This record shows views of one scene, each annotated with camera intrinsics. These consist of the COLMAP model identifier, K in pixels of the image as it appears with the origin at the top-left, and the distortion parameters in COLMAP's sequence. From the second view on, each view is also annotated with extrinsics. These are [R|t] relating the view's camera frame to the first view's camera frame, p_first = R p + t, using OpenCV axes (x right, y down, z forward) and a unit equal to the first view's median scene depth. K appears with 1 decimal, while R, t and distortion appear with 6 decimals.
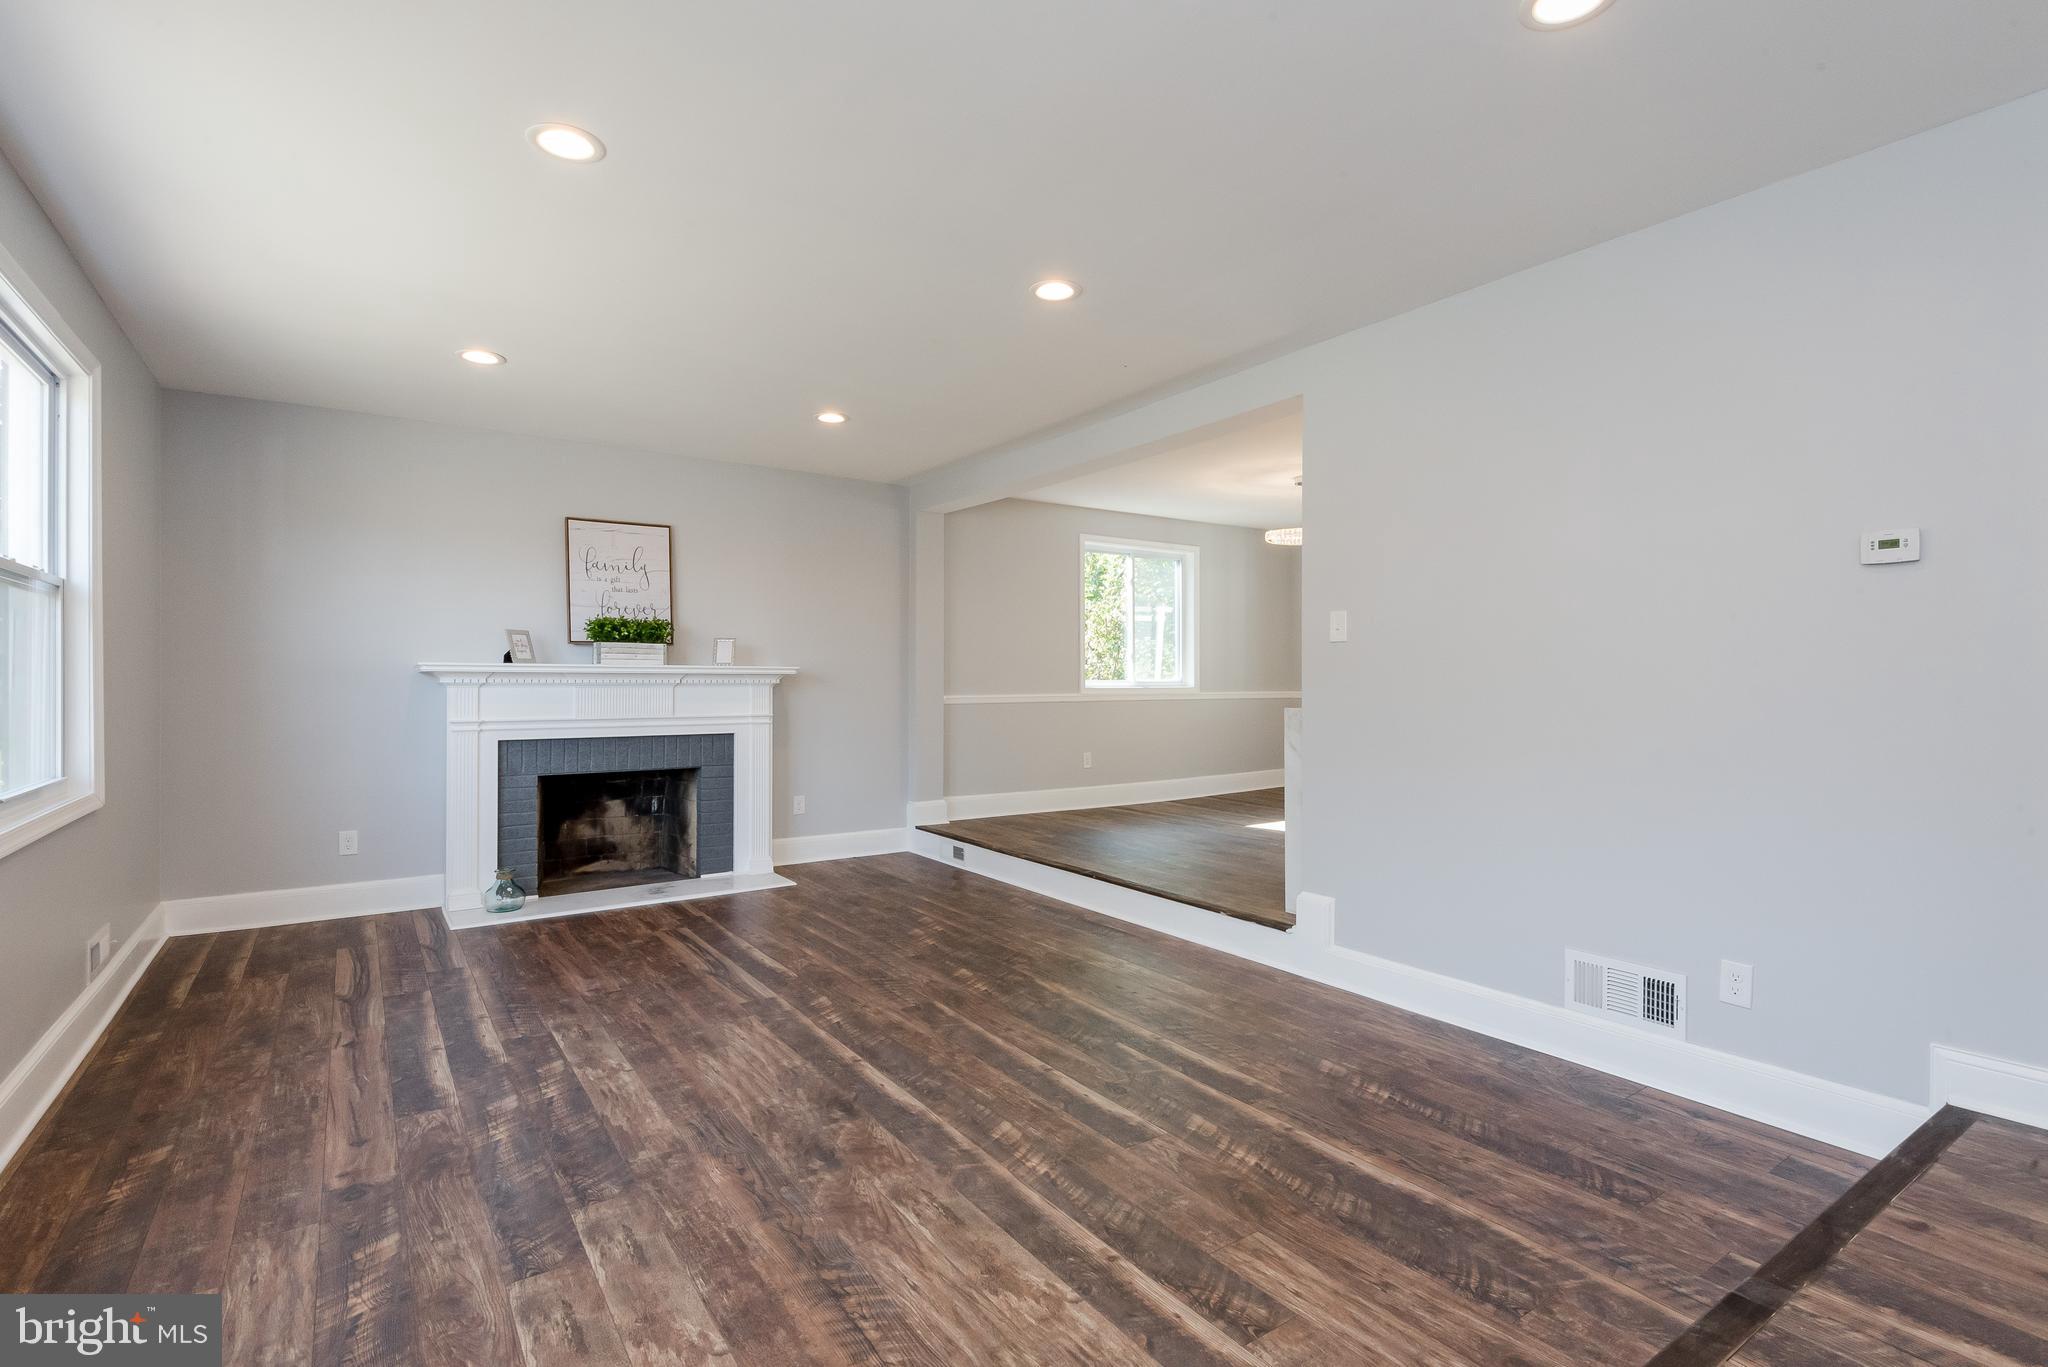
lens RADIAL K [[957.3, 0, 1034.3], [0, 957.3, 683.7], [0, 0, 1]] dist [0.010816, -0.006817]
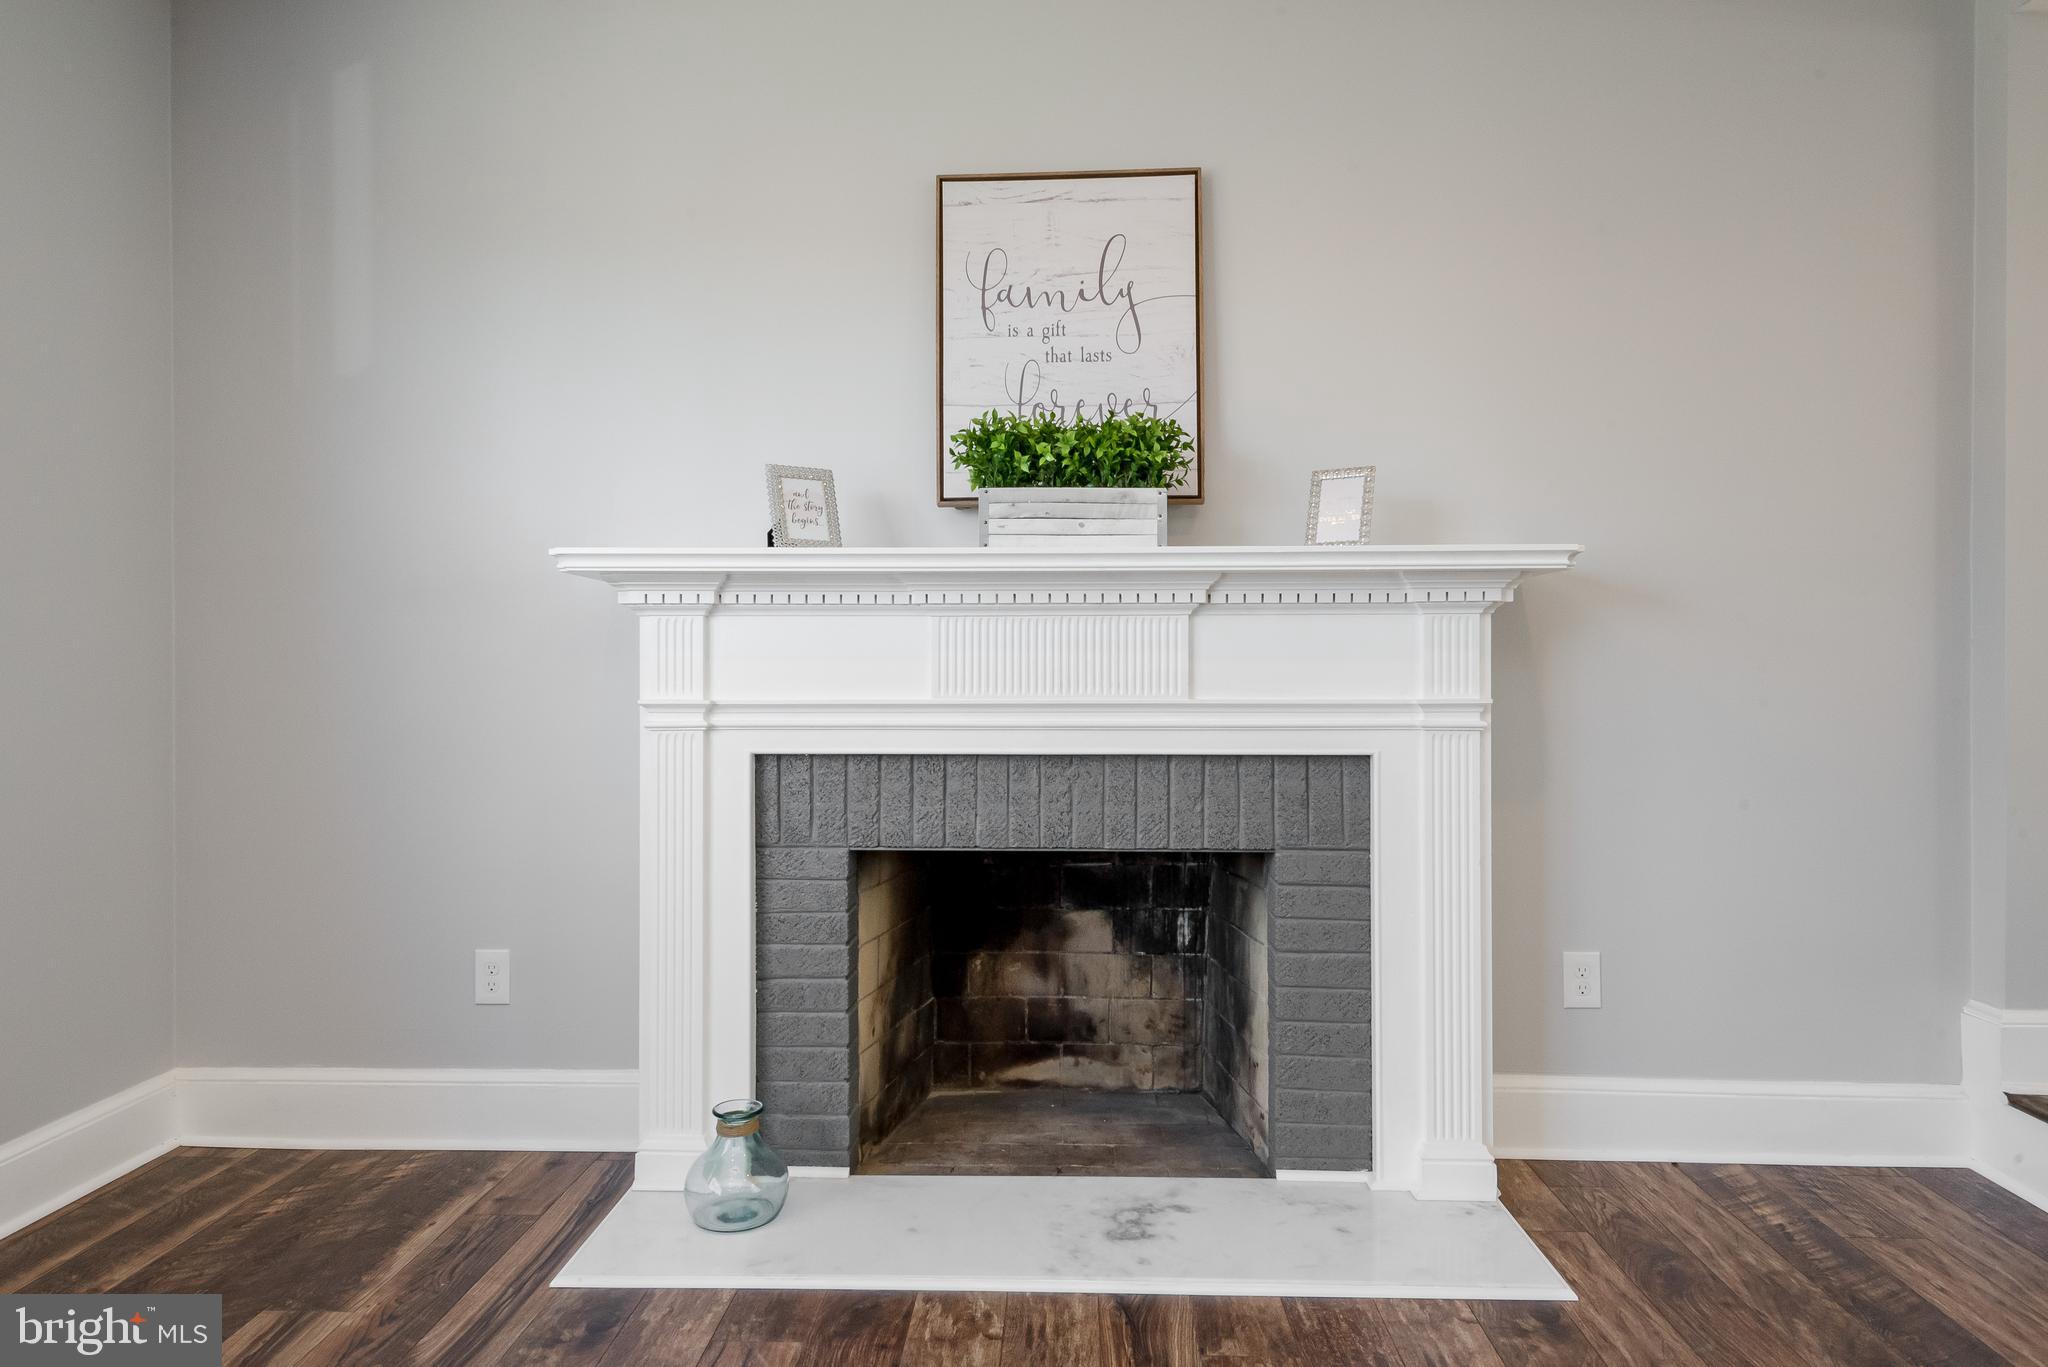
lens RADIAL K [[1256.6, 0, 1031.5], [0, 1256.6, 665.3], [0, 0, 1]] dist [0.023454, -0.004153]
pose [[0.795561, -0.001762, -0.605870, -0.157195], [0.000184, 0.999996, -0.002668, 0.023833], [0.605873, 0.002011, 0.795559, 0.640630]]
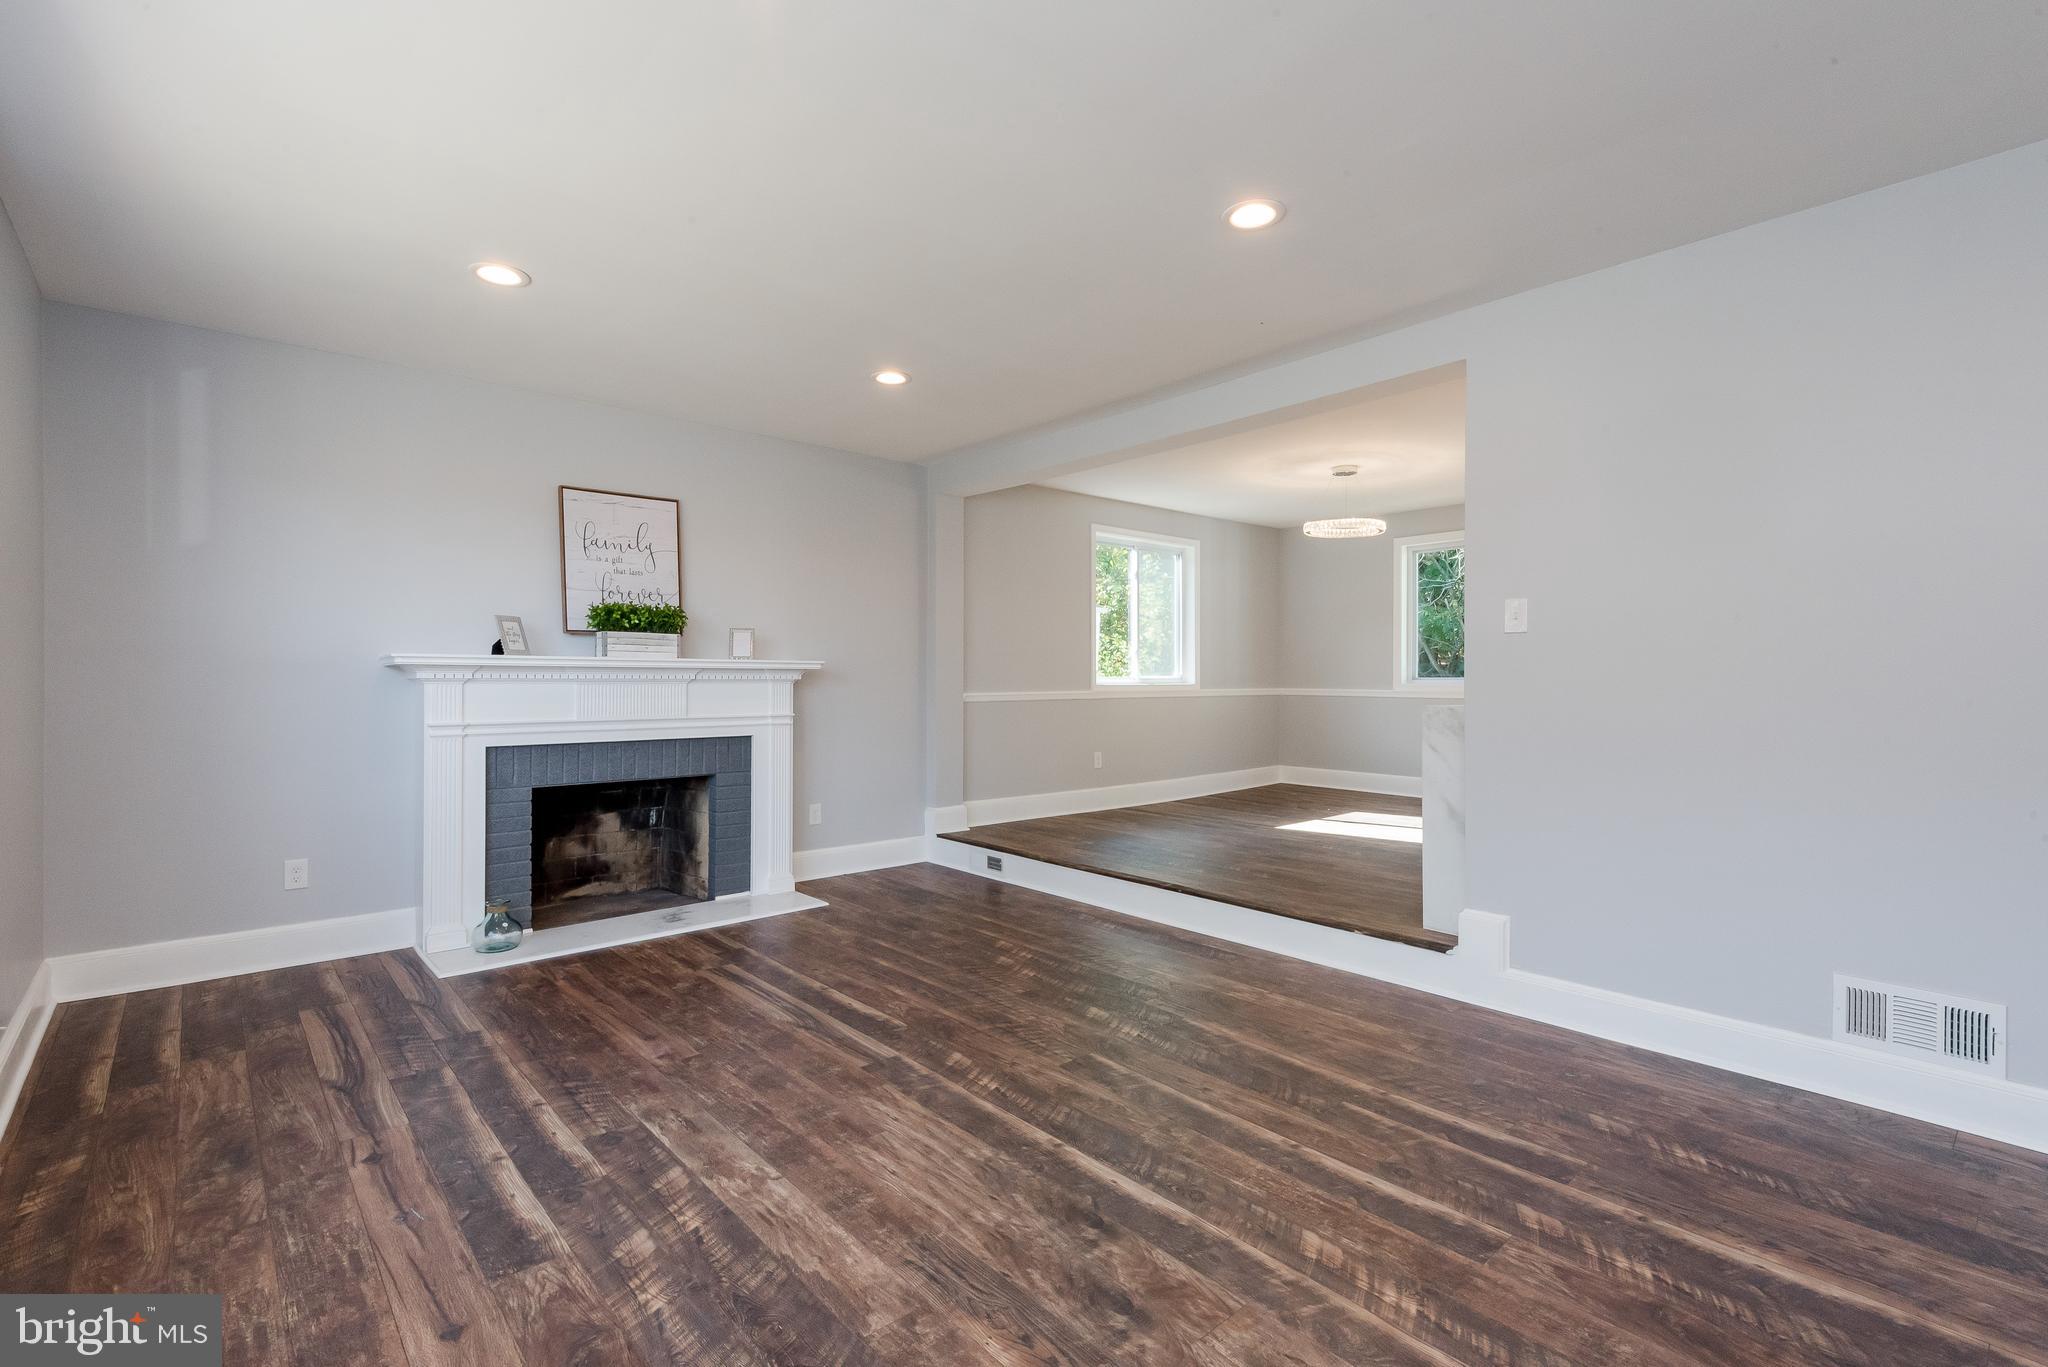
lens RADIAL K [[925.1, 0, 1033.2], [0, 925.1, 683.0], [0, 0, 1]] dist [0.014424, -0.003537]
pose [[0.993327, -0.000331, 0.115333, -0.168752], [0.000108, 0.999998, 0.001933, 0.001388], [-0.115333, -0.001908, 0.993325, 0.129328]]
